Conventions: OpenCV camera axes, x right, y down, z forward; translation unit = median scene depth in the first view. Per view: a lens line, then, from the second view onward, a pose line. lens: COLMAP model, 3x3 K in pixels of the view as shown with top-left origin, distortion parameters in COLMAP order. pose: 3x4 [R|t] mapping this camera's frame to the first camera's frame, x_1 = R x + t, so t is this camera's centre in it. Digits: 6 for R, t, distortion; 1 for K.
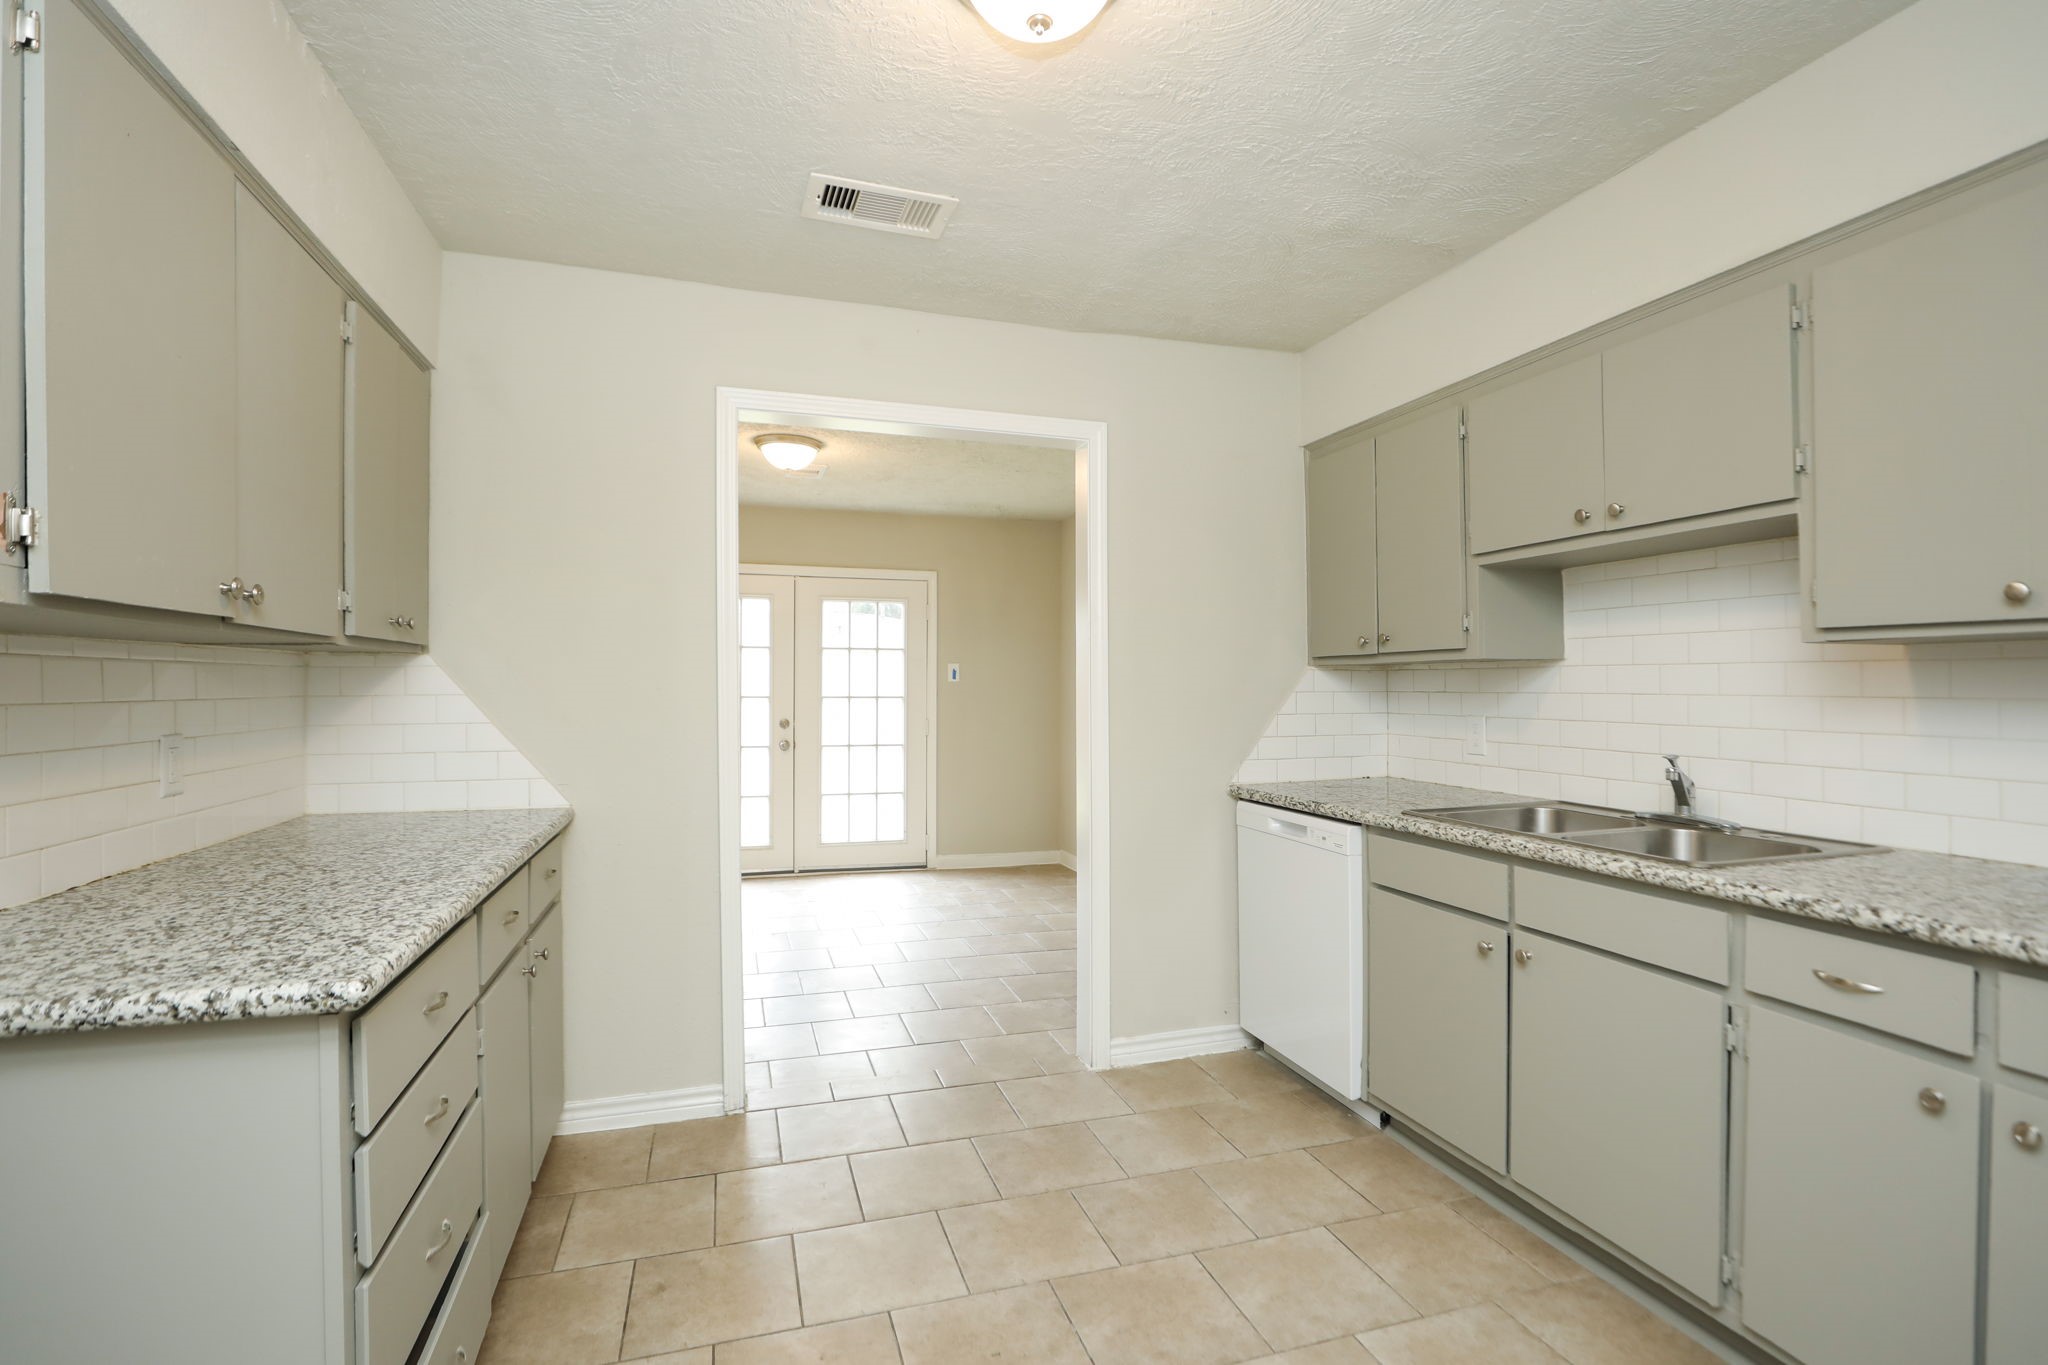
lens RADIAL K [[953.0, 0, 1012.1], [0, 953.0, 684.7], [0, 0, 1]] dist [-0.044366, 0.014385]
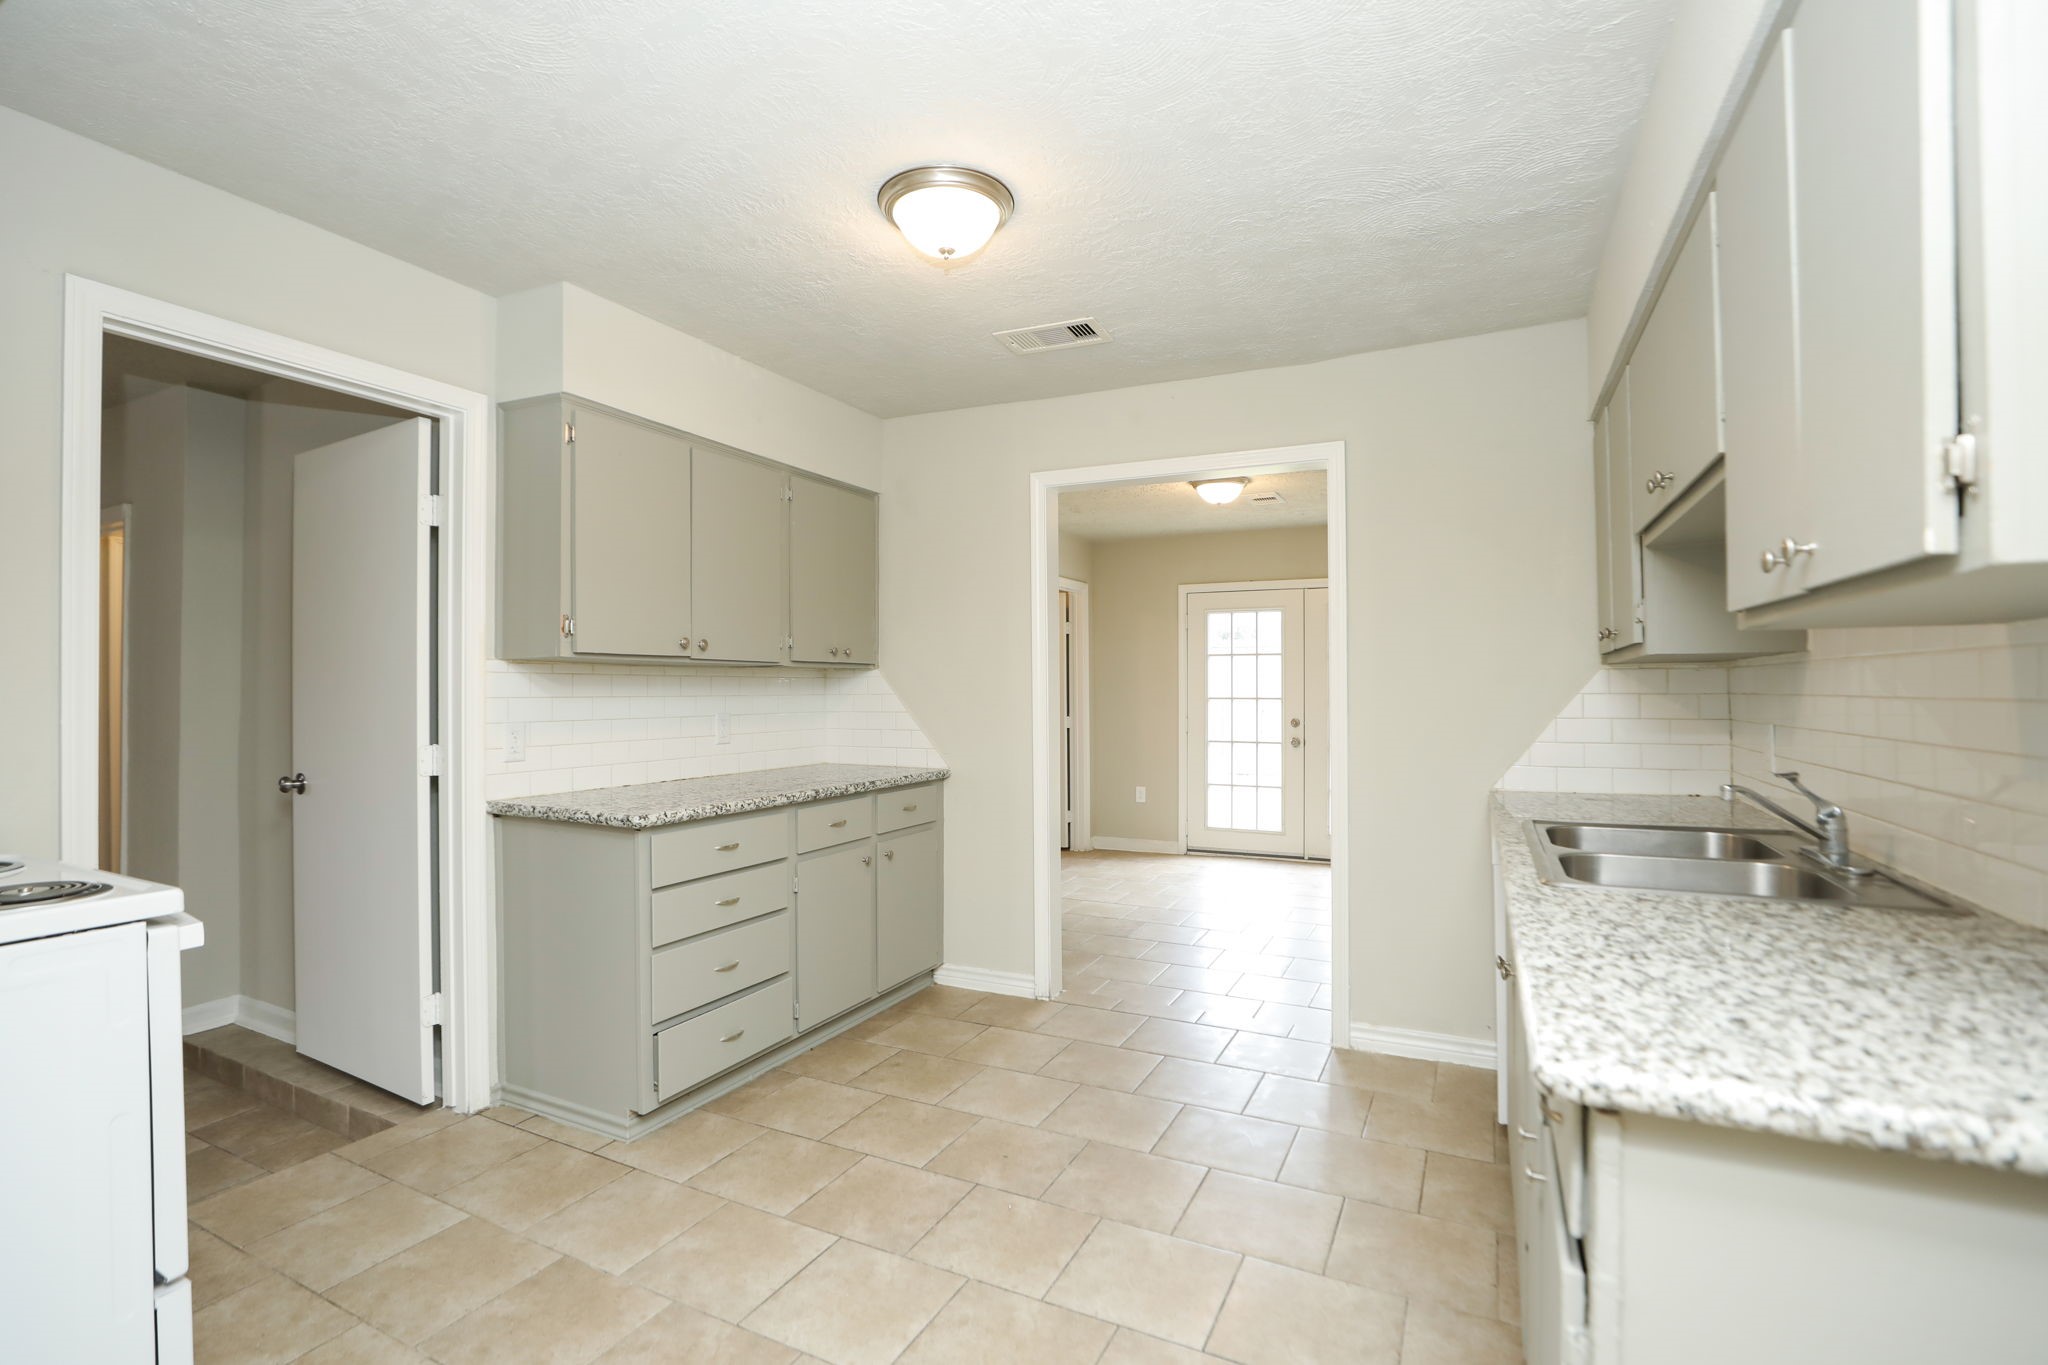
lens RADIAL K [[930.5, 0, 1019.7], [0, 930.5, 685.7], [0, 0, 1]] dist [-0.043714, 0.013805]
pose [[0.726574, -0.003511, -0.687079, 0.708961], [0.001881, 0.999993, -0.003121, 0.002442], [0.687086, 0.000975, 0.726576, -0.003207]]
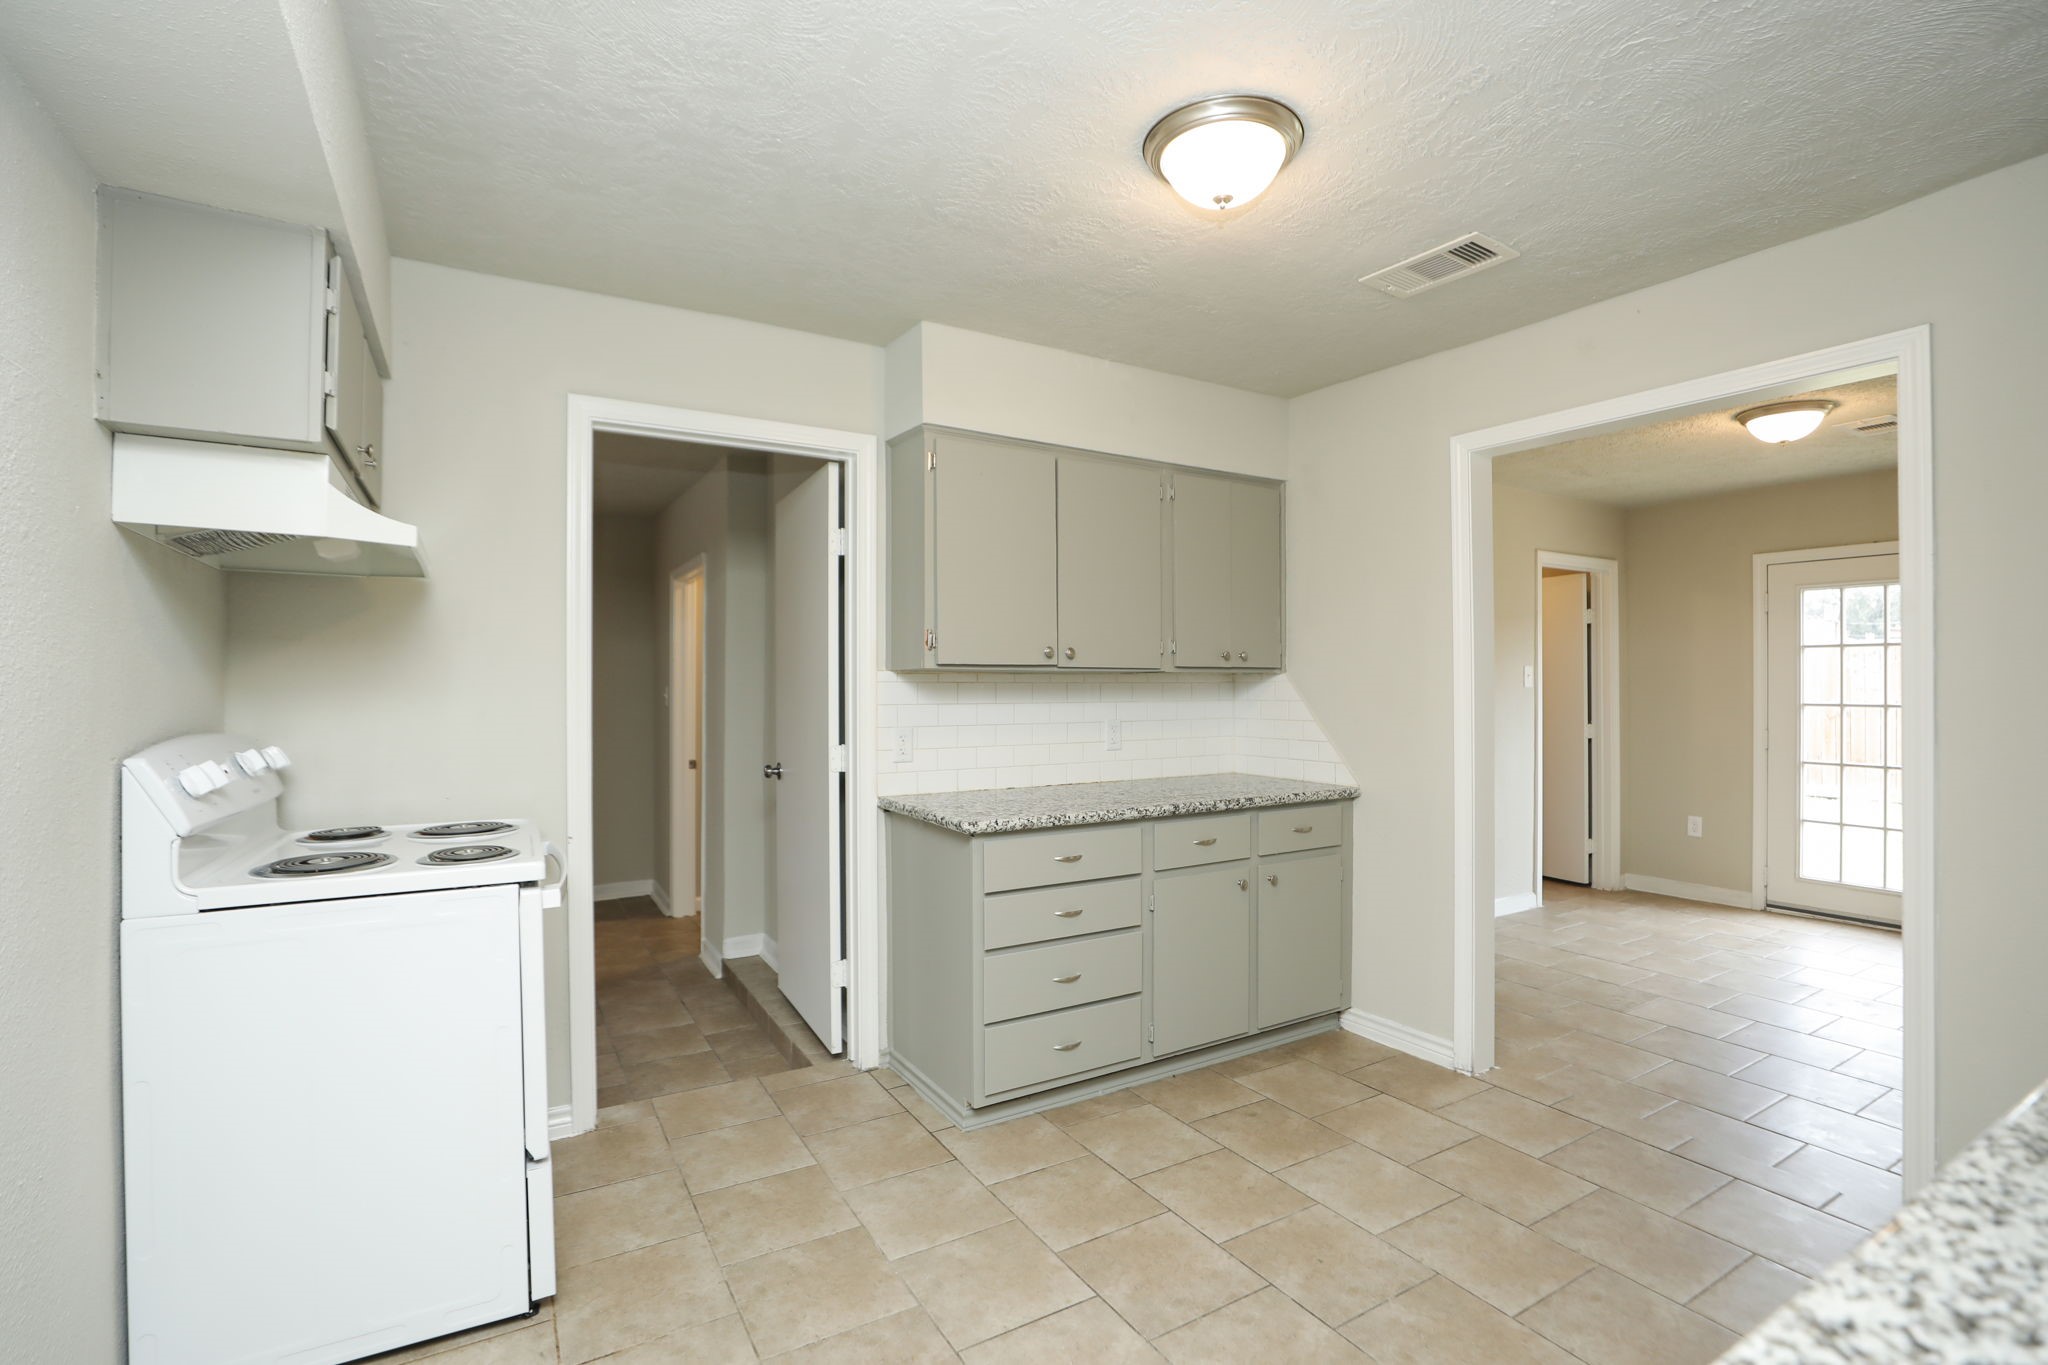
lens RADIAL K [[930.5, 0, 1019.7], [0, 930.5, 685.7], [0, 0, 1]] dist [-0.043714, 0.013805]
pose [[0.239067, 0.002353, -0.971000, 0.753192], [0.000879, 0.999996, 0.002639, -0.017629], [0.971003, -0.001485, 0.239064, 0.255553]]
